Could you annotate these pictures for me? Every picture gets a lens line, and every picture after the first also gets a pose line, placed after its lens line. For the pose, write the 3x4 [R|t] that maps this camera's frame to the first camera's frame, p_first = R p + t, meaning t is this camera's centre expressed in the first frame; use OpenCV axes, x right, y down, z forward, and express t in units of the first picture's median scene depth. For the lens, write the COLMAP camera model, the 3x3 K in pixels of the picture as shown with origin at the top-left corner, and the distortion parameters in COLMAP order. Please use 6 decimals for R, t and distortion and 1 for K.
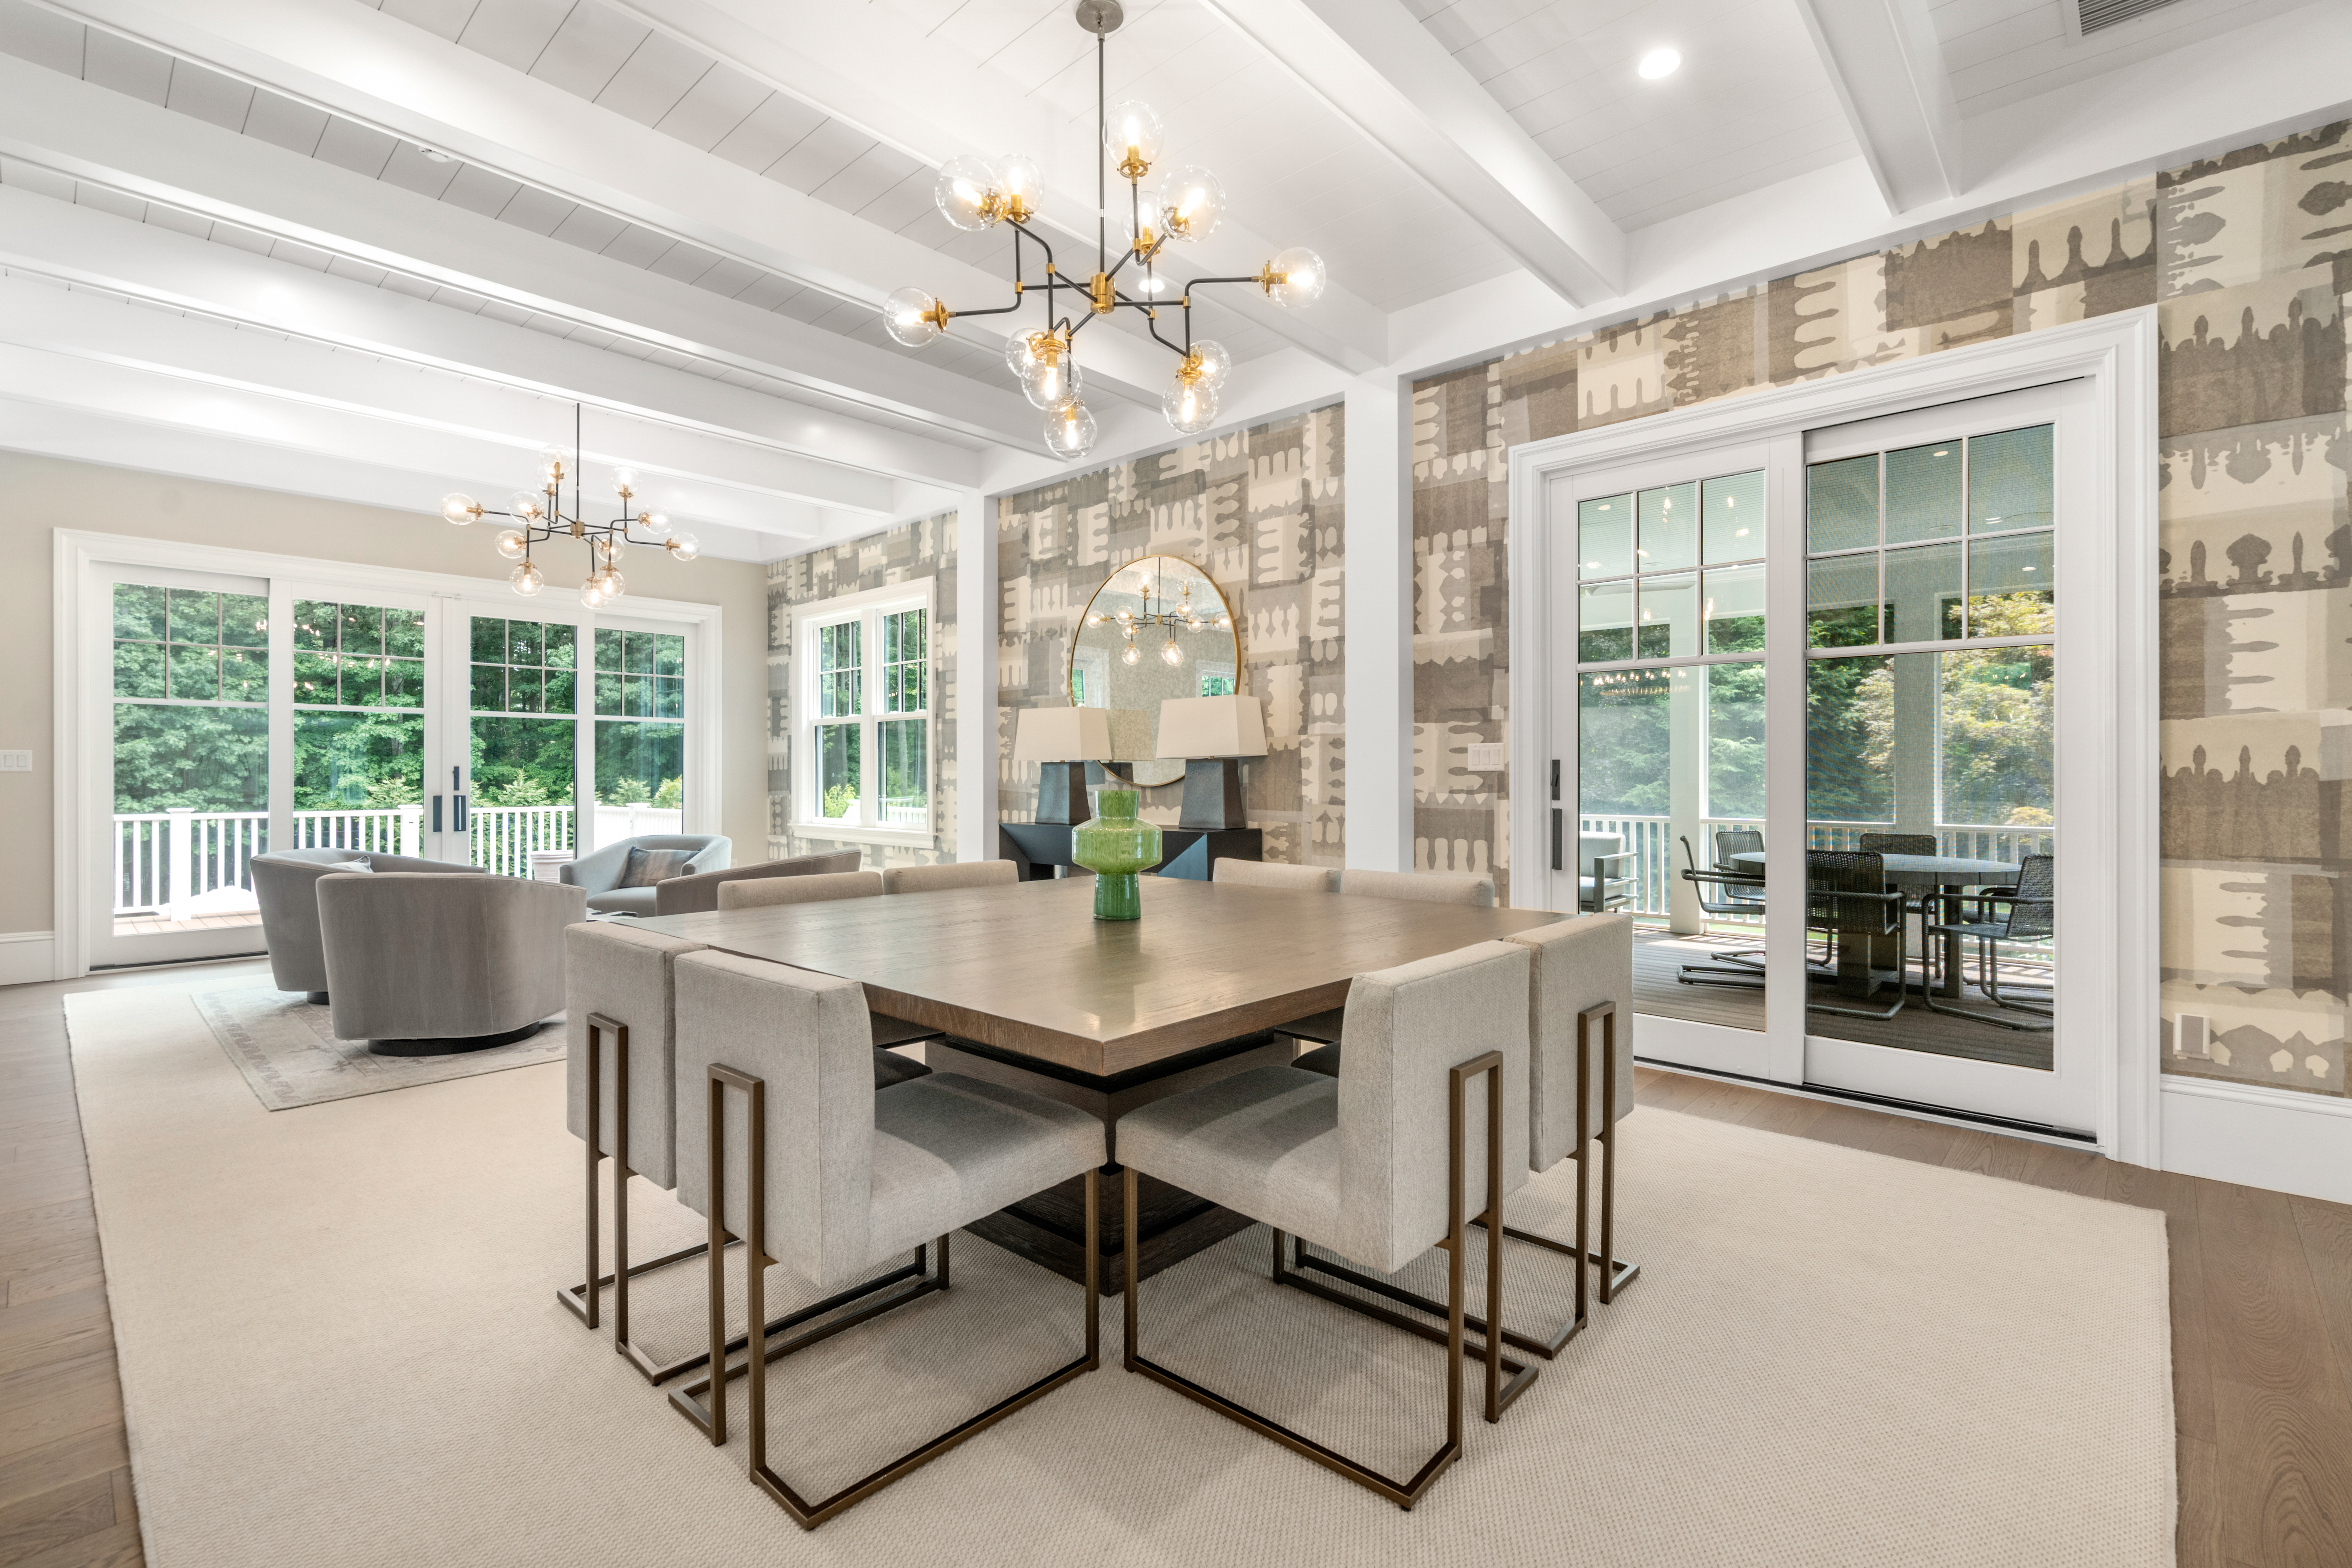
lens RADIAL K [[1063.6, 0, 1177.2], [0, 1063.6, 785.6], [0, 0, 1]] dist [0.004247, 0.000544]
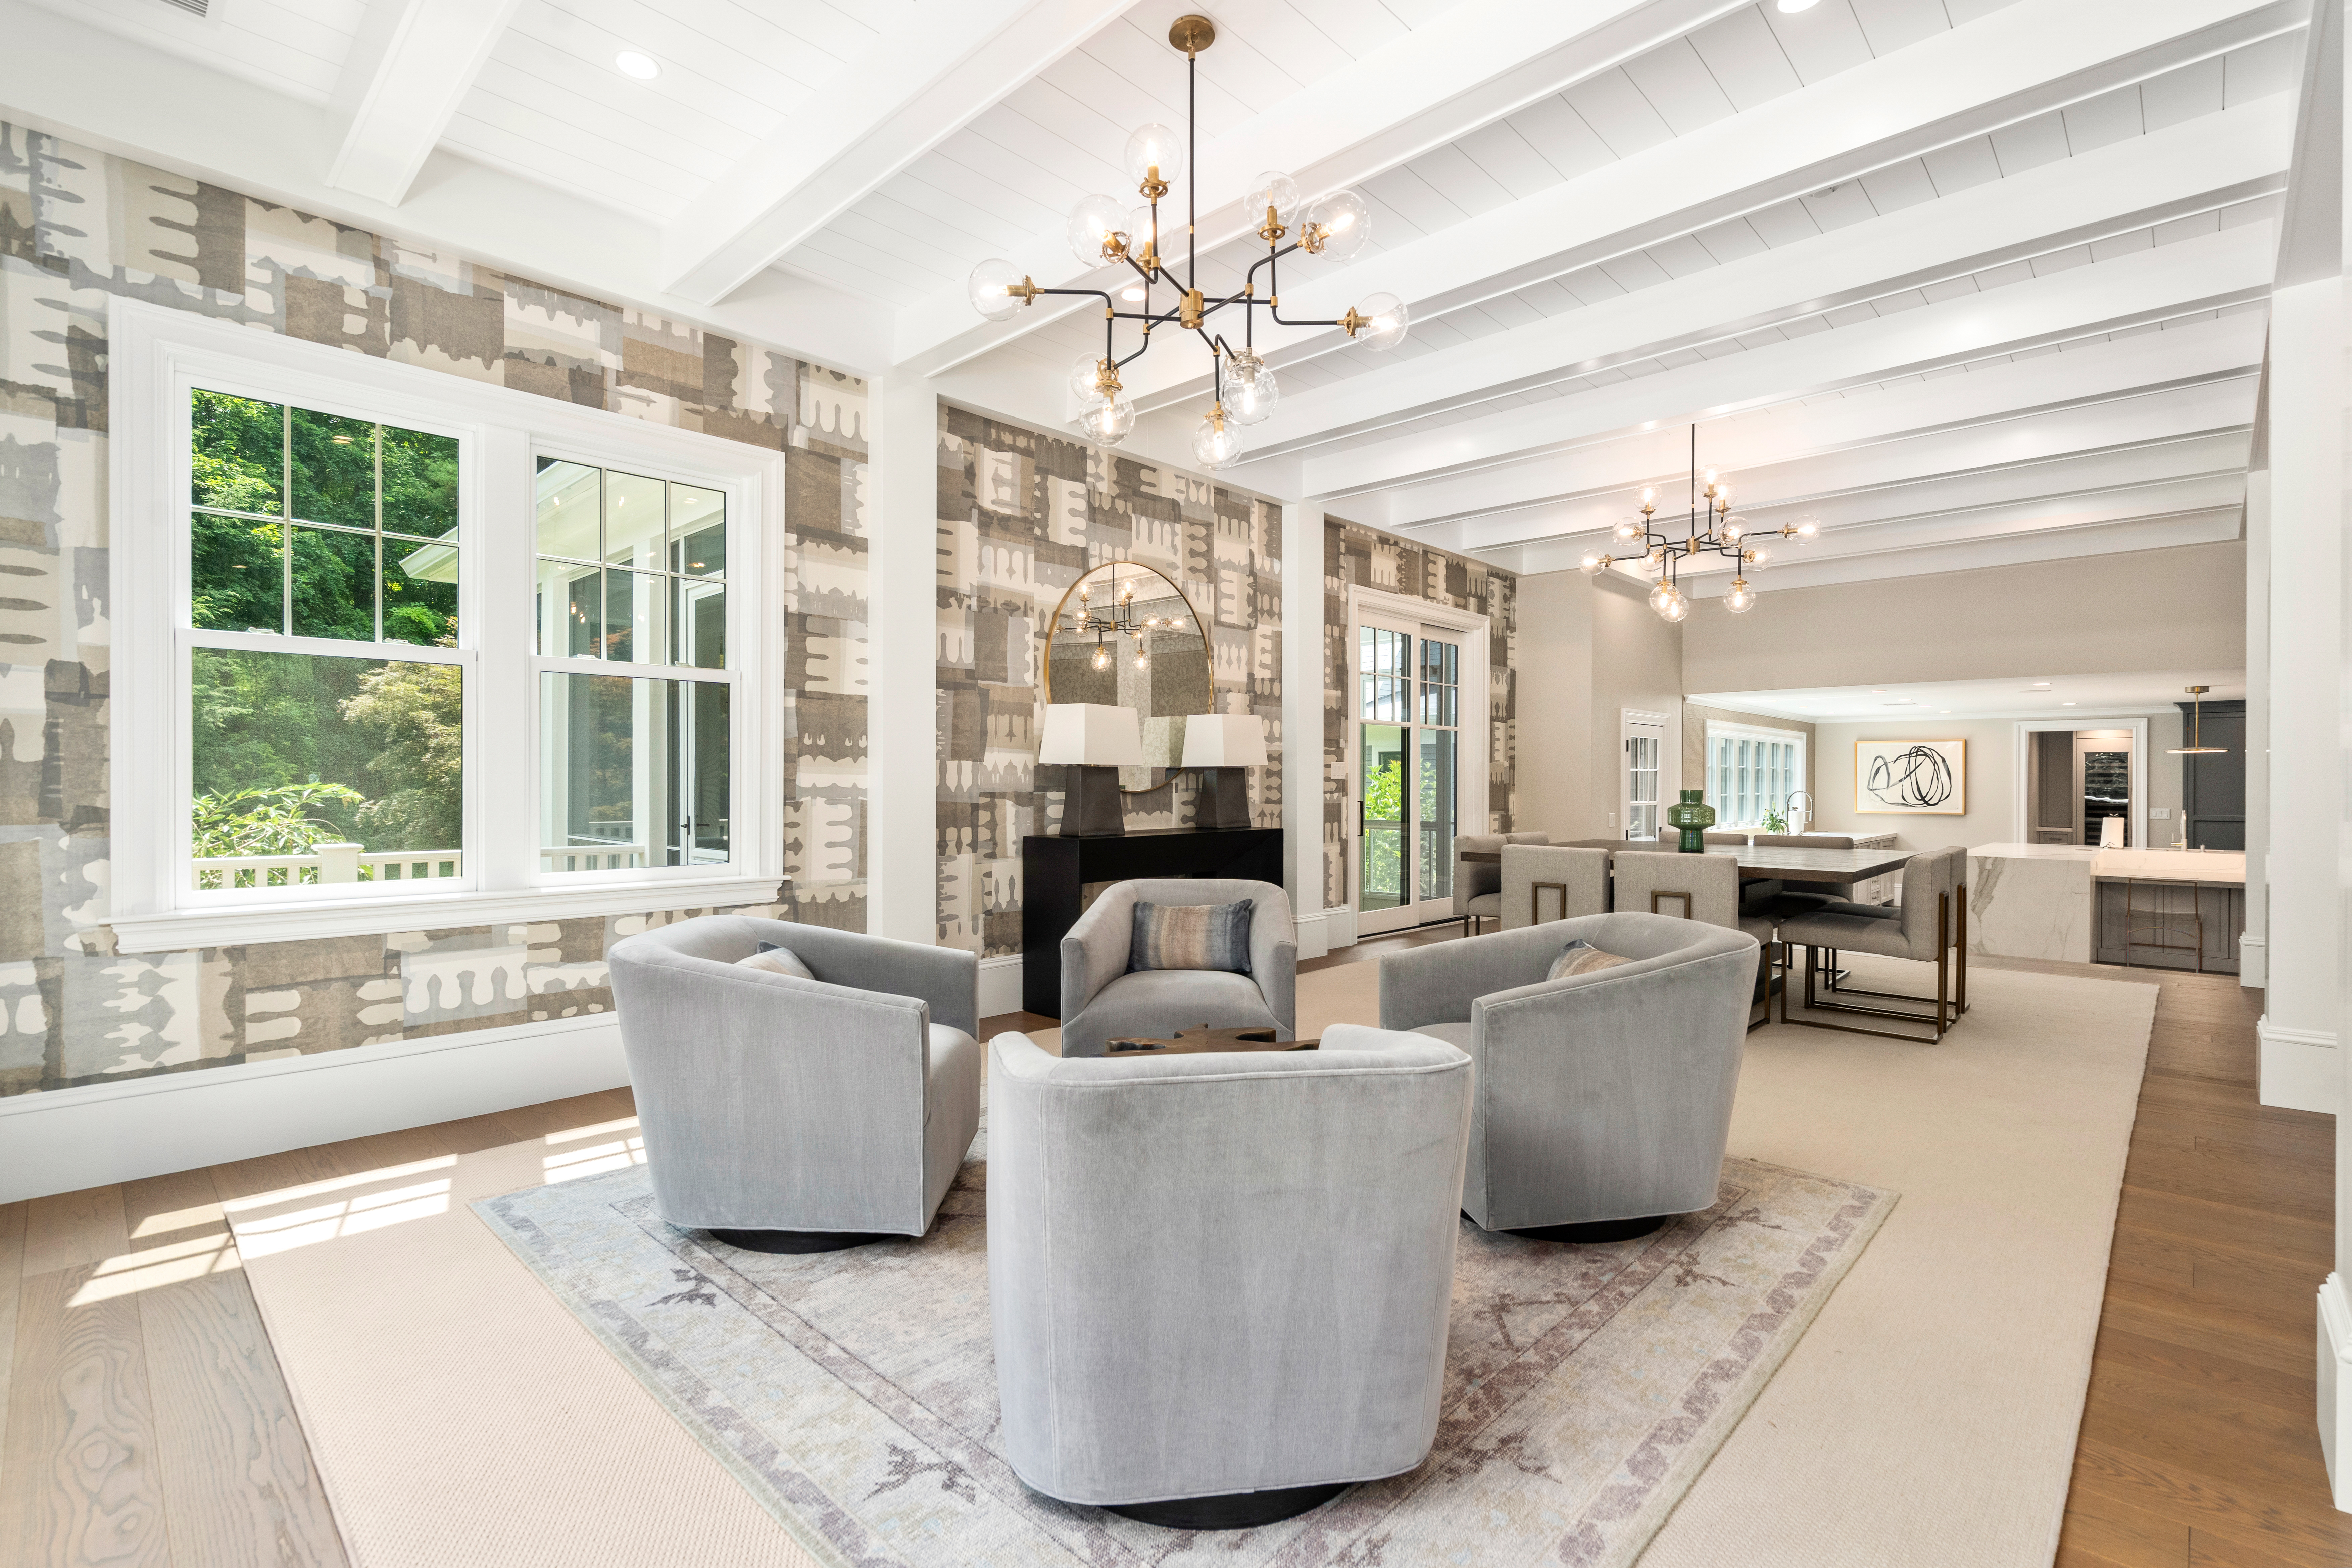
lens RADIAL K [[1063.6, 0, 1190.5], [0, 1063.6, 776.0], [0, 0, 1]] dist [0.004247, 0.000544]
pose [[0.013787, -0.004961, 0.999893, -1.078166], [-0.002288, 0.999985, 0.004993, -0.021255], [-0.999902, -0.002356, 0.013776, 0.981255]]
